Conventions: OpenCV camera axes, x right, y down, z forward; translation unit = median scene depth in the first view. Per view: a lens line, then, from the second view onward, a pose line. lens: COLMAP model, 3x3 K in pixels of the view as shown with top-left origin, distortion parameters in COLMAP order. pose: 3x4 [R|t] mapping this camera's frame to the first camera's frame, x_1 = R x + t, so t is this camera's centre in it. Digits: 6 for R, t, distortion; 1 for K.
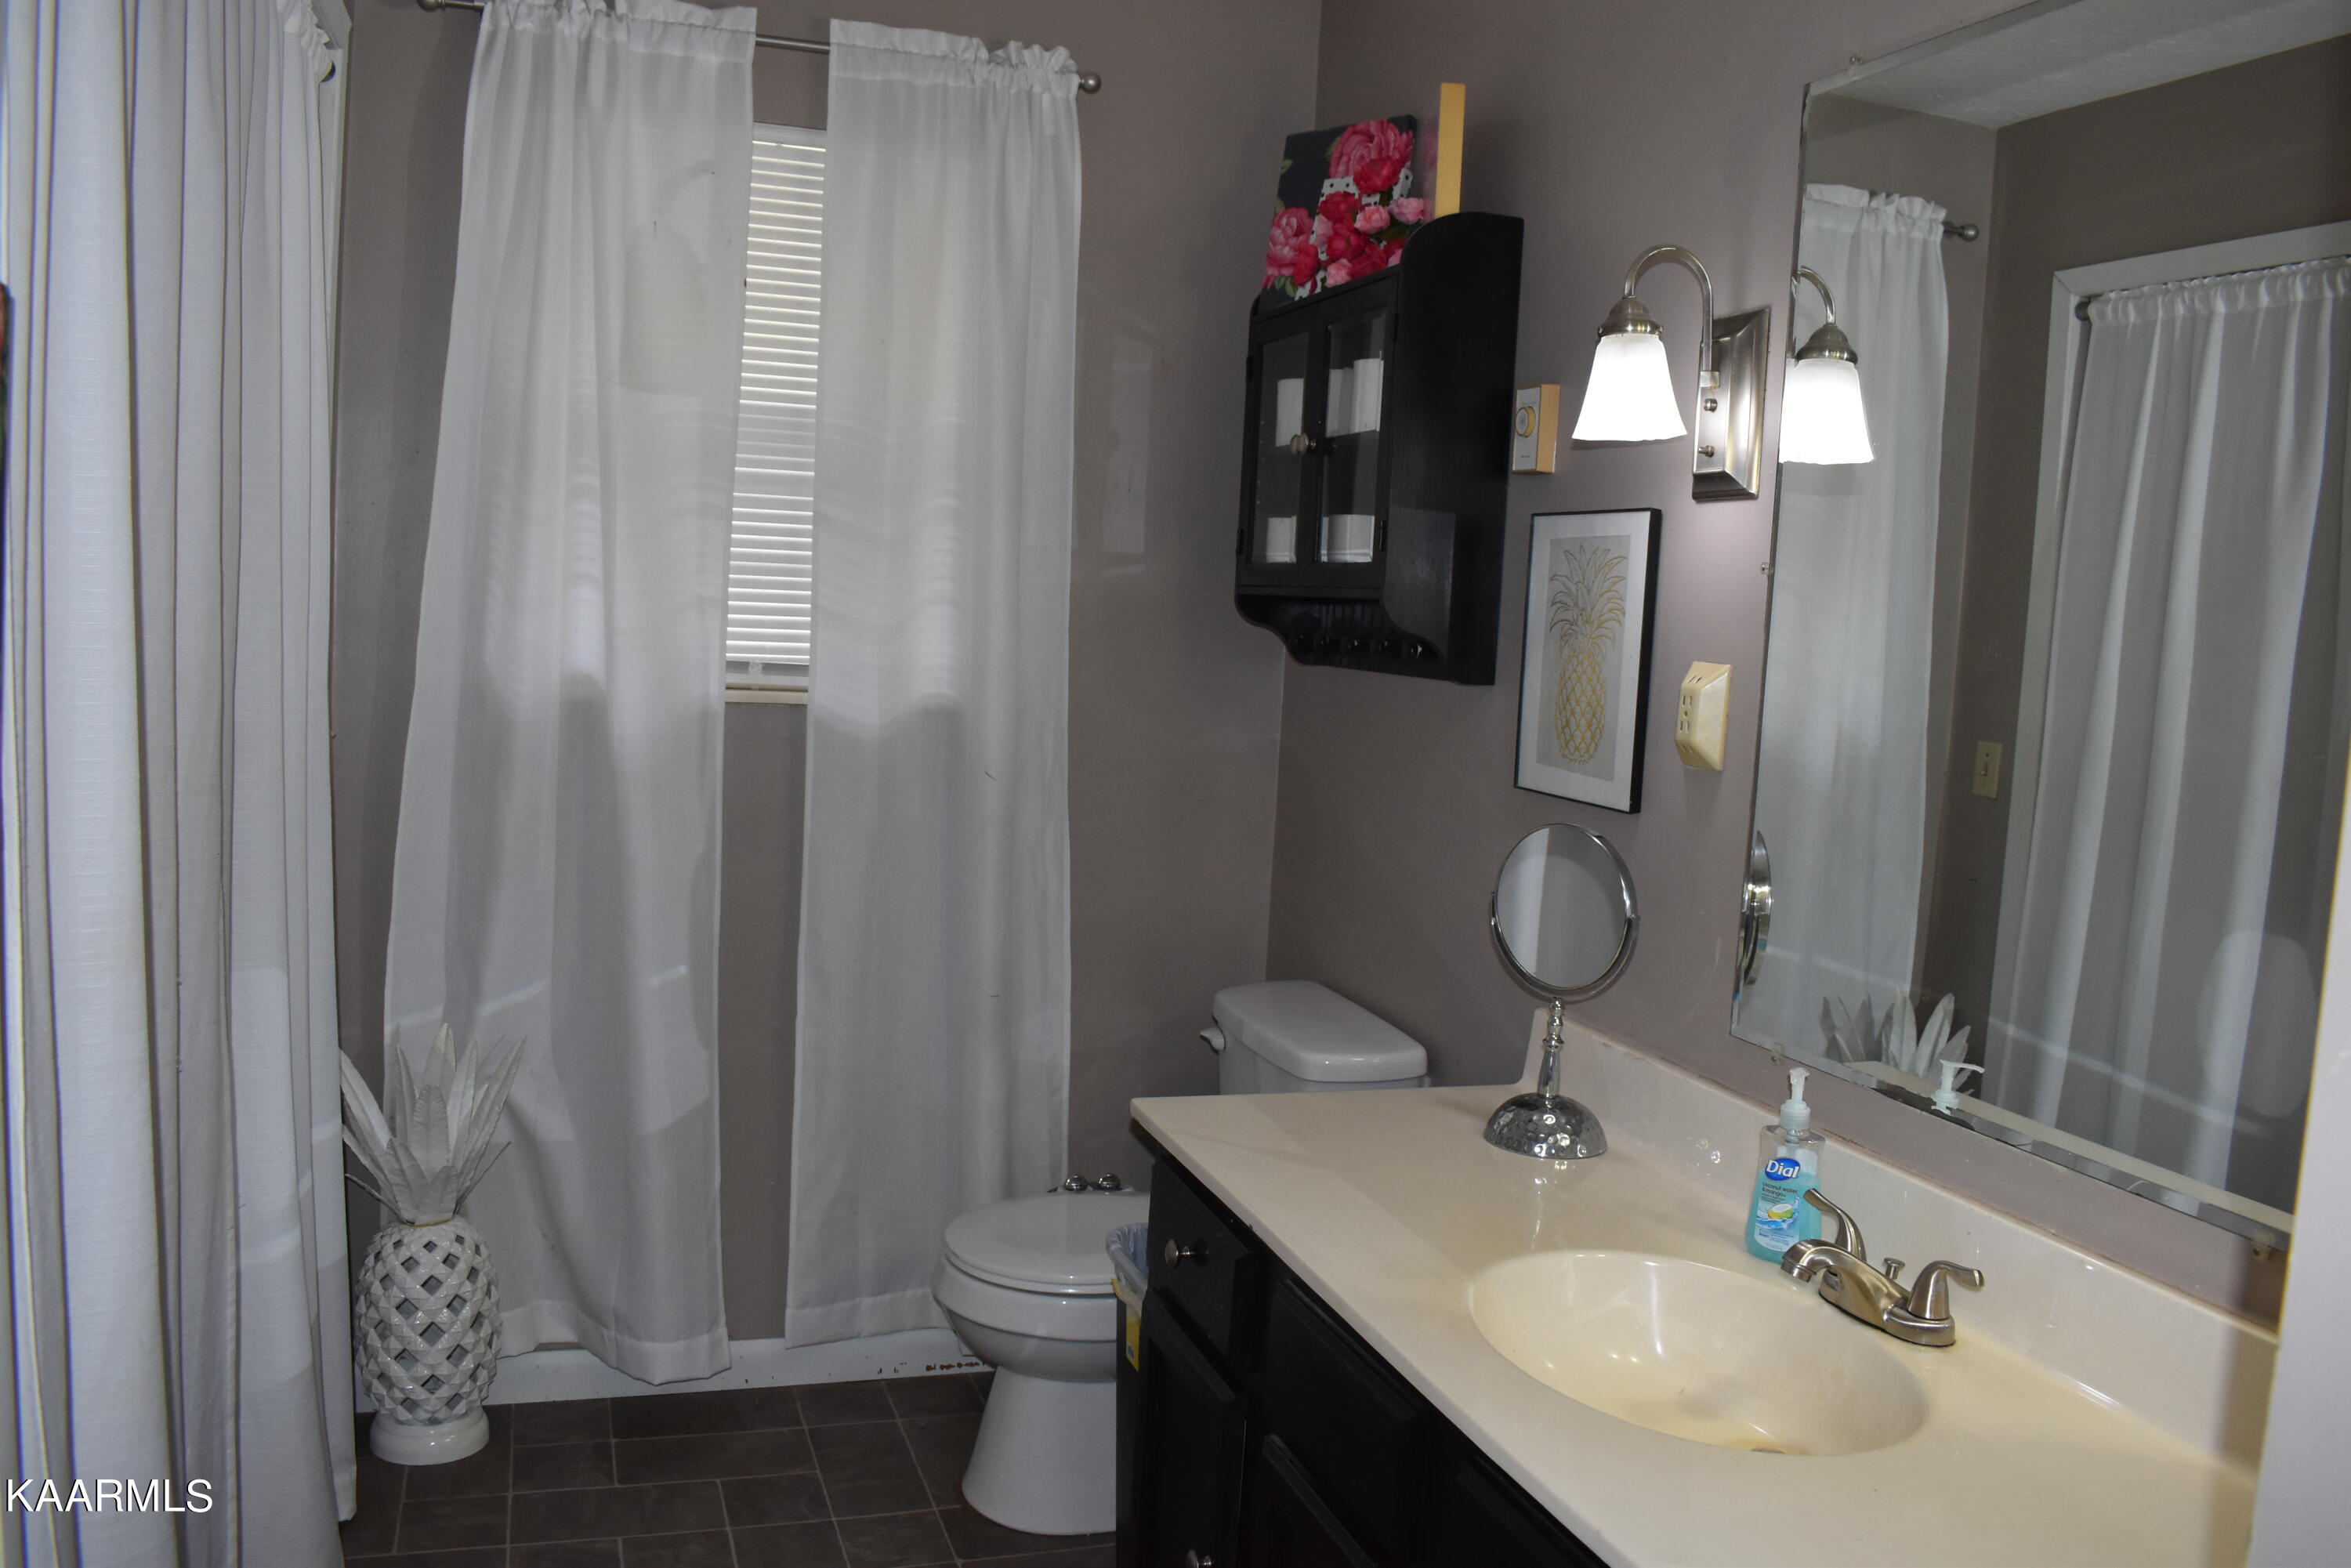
lens RADIAL K [[1824.3, 0, 1169.5], [0, 1824.3, 775.8], [0, 0, 1]] dist [-0.085850, 0.000657]
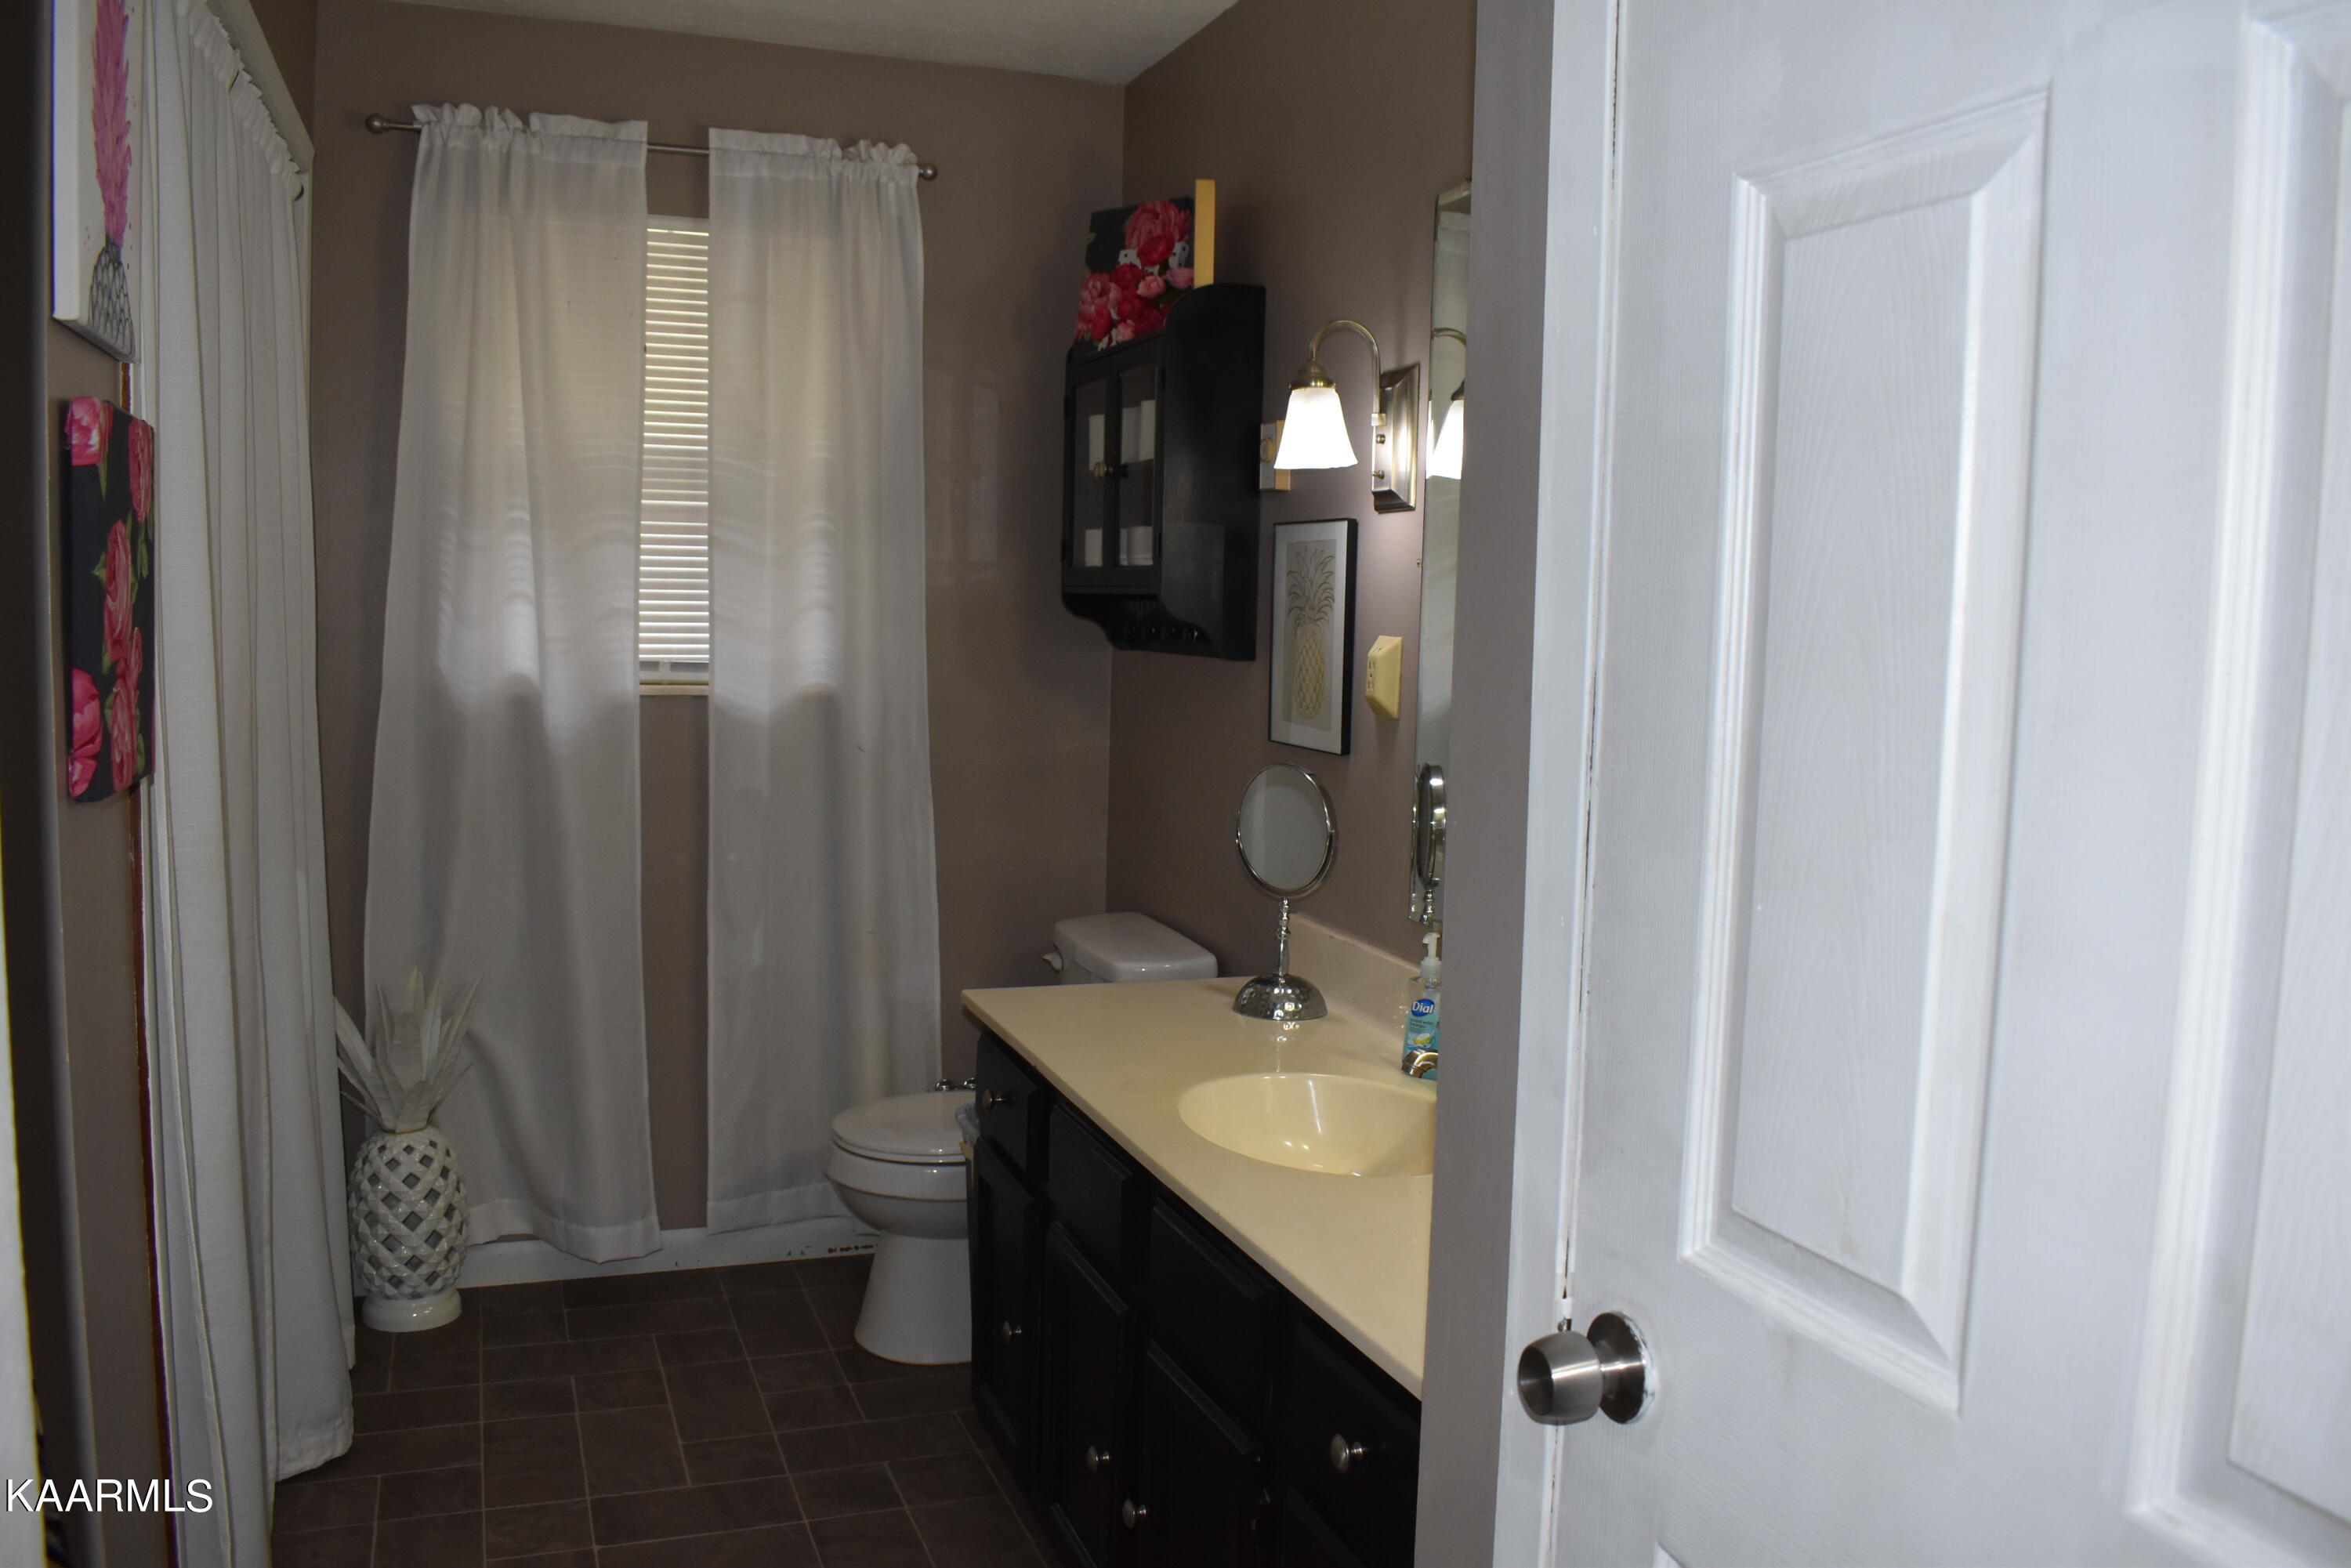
lens RADIAL K [[1832.3, 0, 1175.5], [0, 1832.3, 784.0], [0, 0, 1]] dist [-0.099807, 0.020158]
pose [[0.998940, -0.031040, 0.033981, 0.071422], [0.030845, 0.999505, 0.006257, 0.022836], [-0.034159, -0.005202, 0.999403, -0.229501]]
